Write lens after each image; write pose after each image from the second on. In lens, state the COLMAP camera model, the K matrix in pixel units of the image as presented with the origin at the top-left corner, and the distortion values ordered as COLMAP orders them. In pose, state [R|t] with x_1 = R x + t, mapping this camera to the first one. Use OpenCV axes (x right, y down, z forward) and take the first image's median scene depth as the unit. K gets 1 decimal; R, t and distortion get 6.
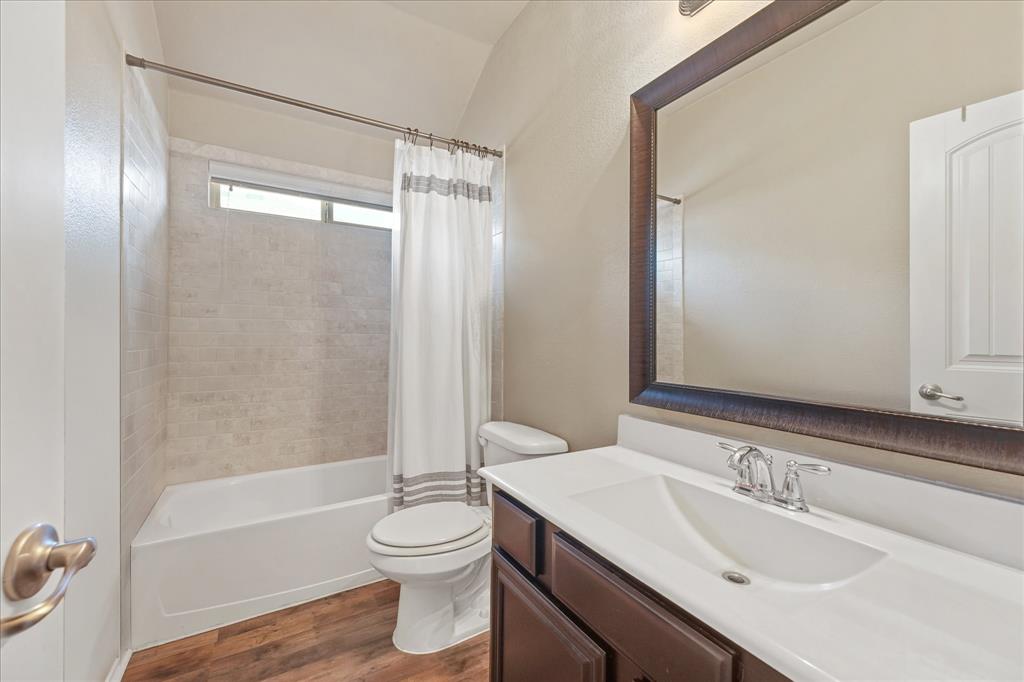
lens RADIAL K [[420.1, 0, 504.6], [0, 420.1, 336.4], [0, 0, 1]] dist [0.001527, 0.000046]
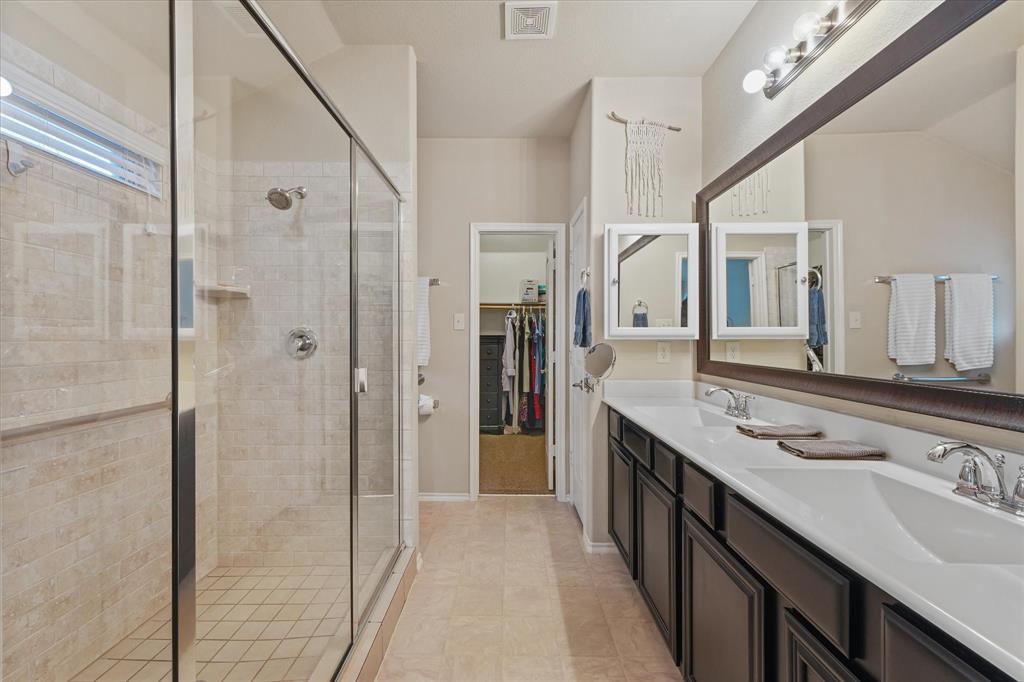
lens RADIAL K [[420.1, 0, 504.6], [0, 420.1, 336.4], [0, 0, 1]] dist [0.001527, 0.000046]
pose [[0.845843, -0.025515, -0.532821, 0.225844], [0.024402, 0.999661, -0.009132, 0.002122], [0.532873, -0.005278, 0.846179, -0.370134]]
